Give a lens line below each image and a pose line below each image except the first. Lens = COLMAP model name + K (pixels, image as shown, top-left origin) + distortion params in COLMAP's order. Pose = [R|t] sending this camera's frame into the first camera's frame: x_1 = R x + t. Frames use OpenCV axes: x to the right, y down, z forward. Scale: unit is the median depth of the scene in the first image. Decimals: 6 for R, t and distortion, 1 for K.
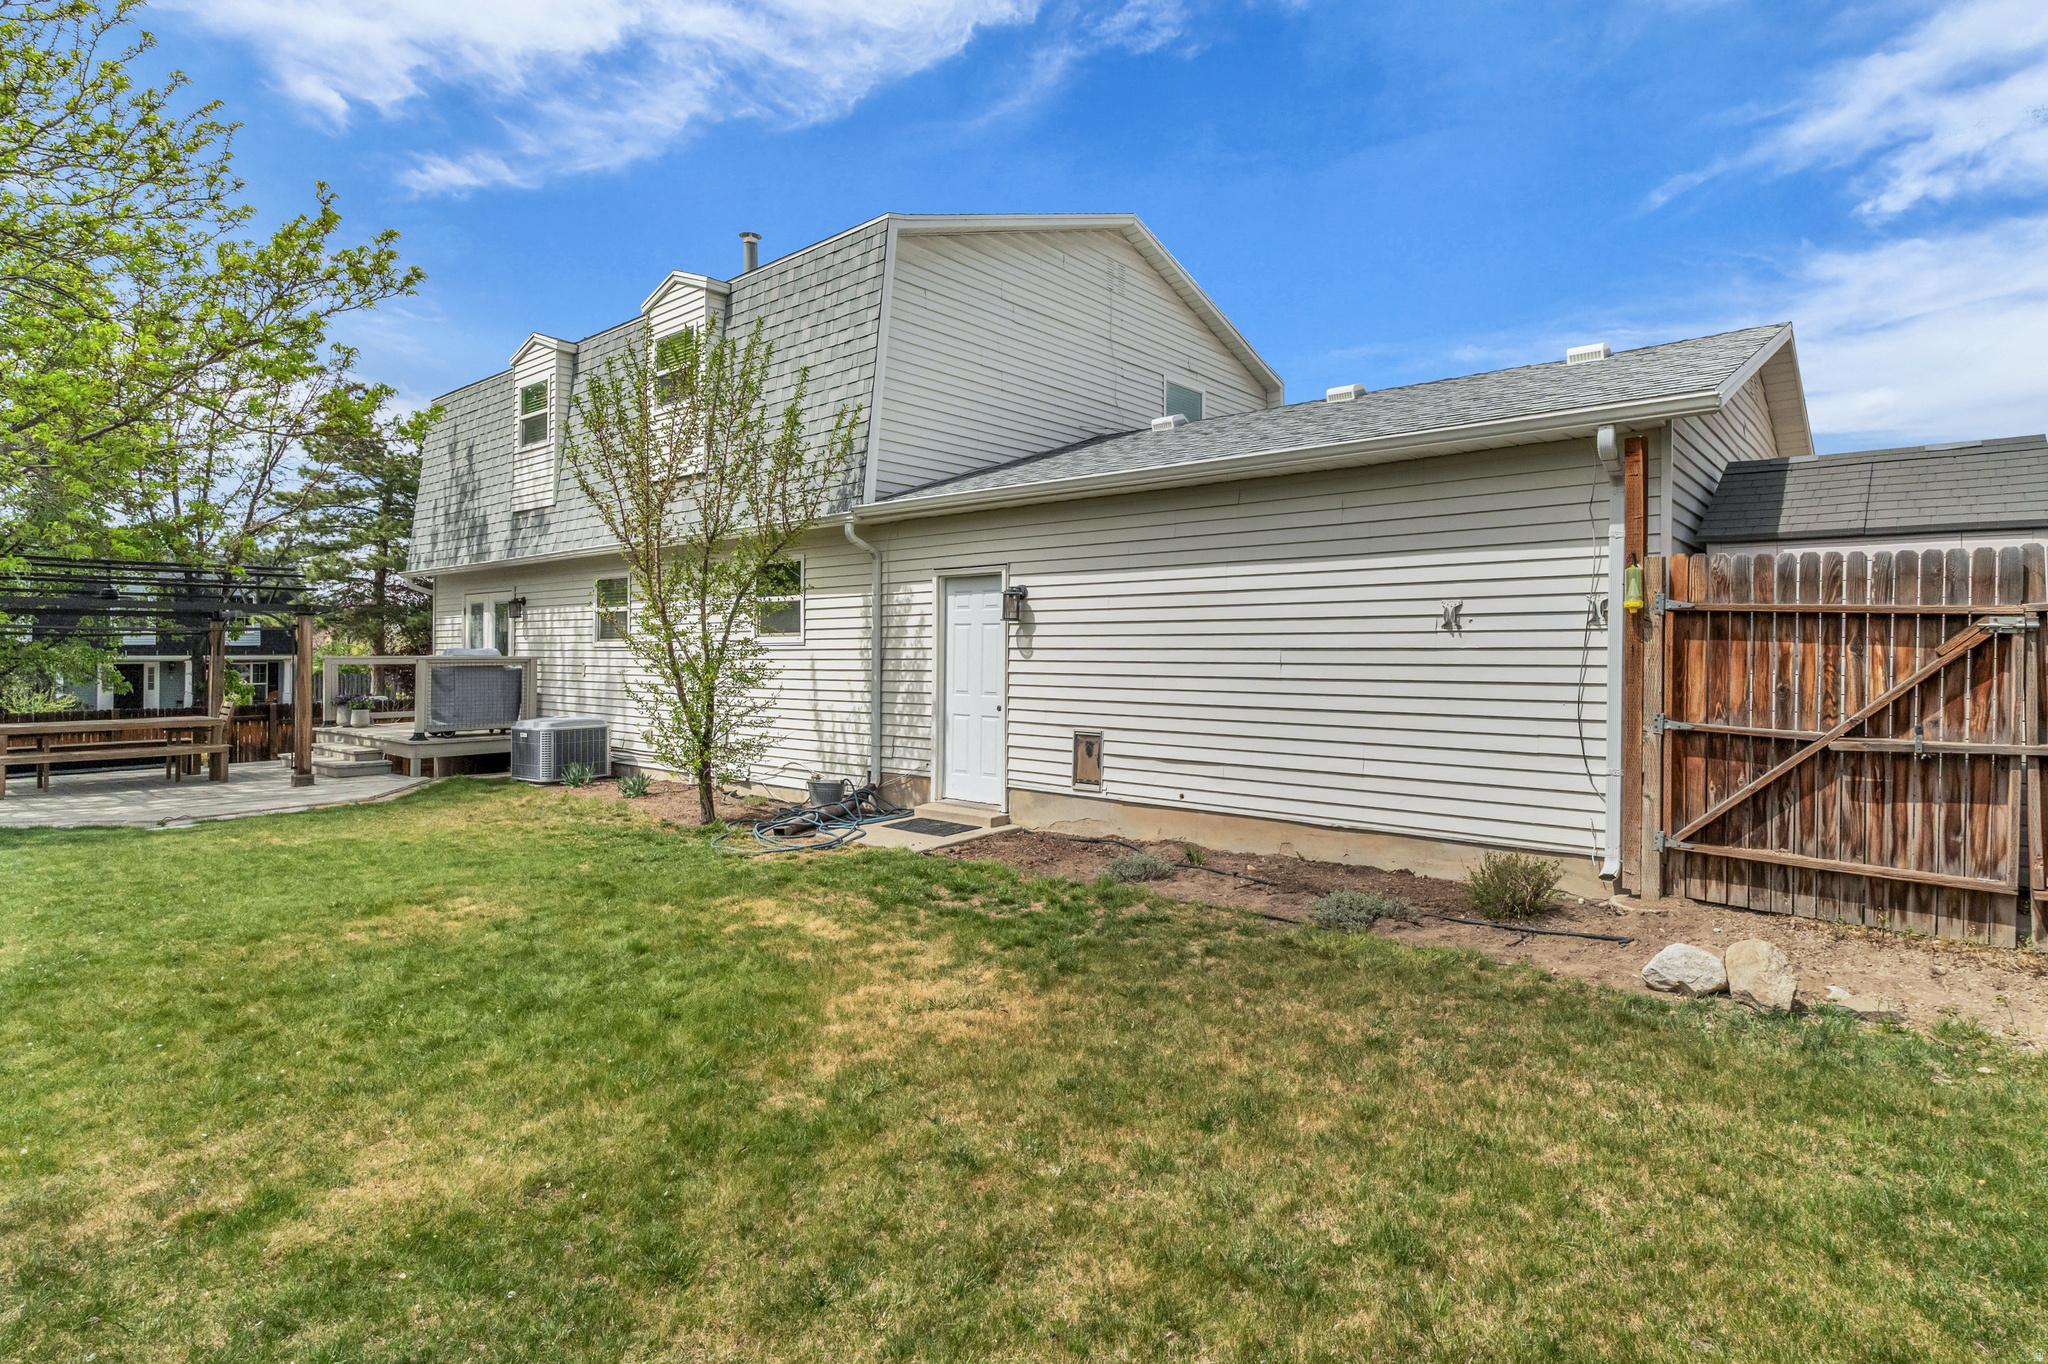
lens RADIAL K [[995.0, 0, 1042.6], [0, 995.0, 681.3], [0, 0, 1]] dist [-0.000775, -0.000050]
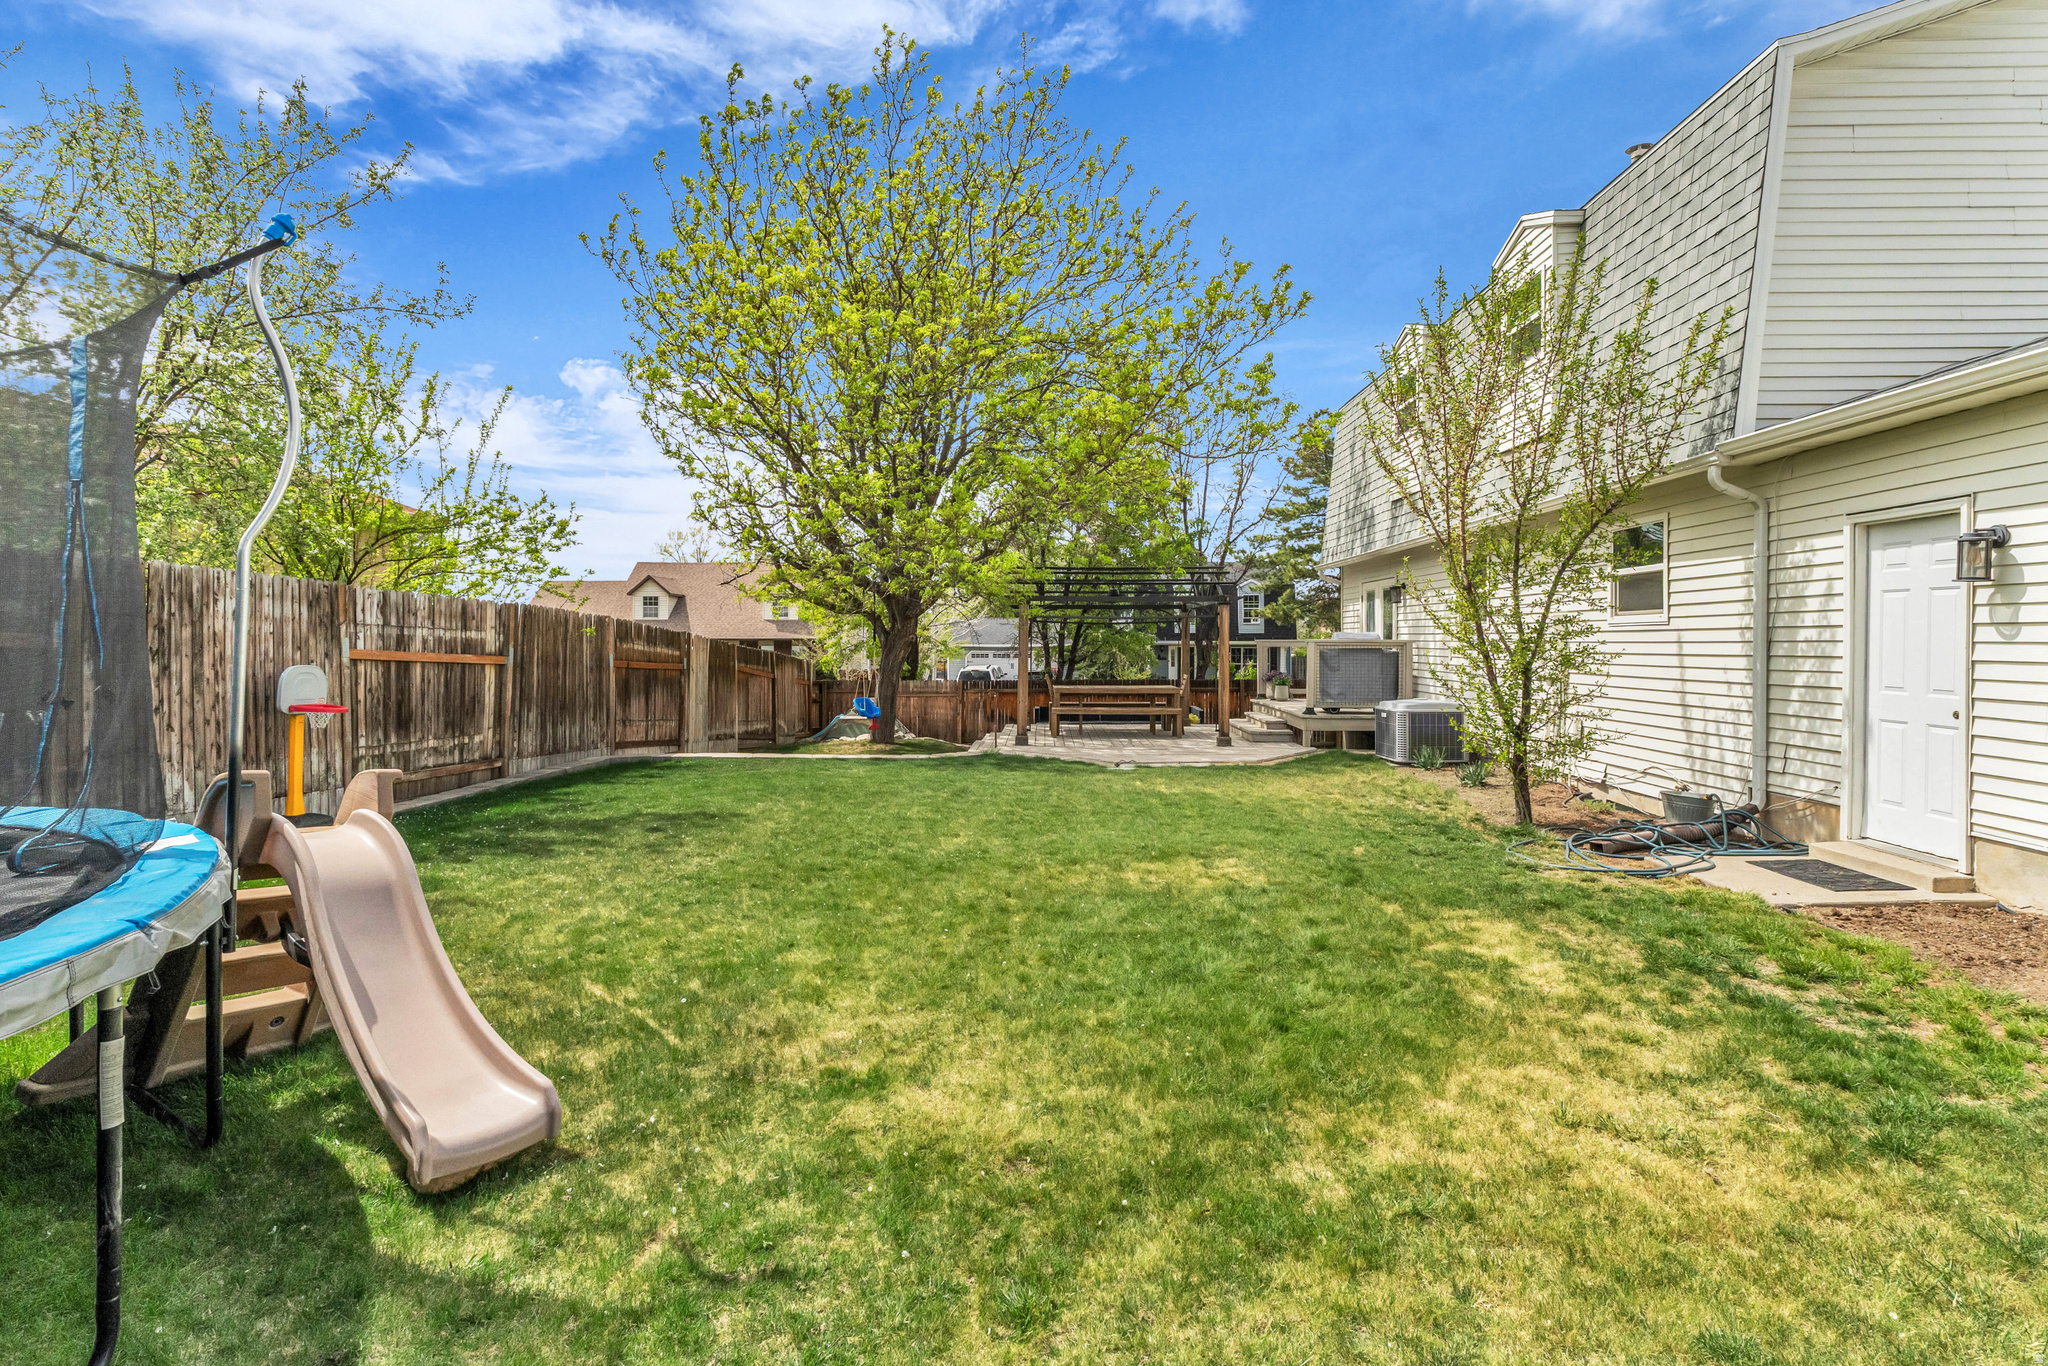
lens RADIAL K [[990.9, 0, 1022.9], [0, 990.9, 667.4], [0, 0, 1]] dist [-0.002332, 0.000449]
pose [[0.637365, 0.024081, -0.770185, 0.060631], [-0.023636, 0.999652, 0.011696, 0.002188], [0.770199, 0.010750, 0.637713, 0.091757]]
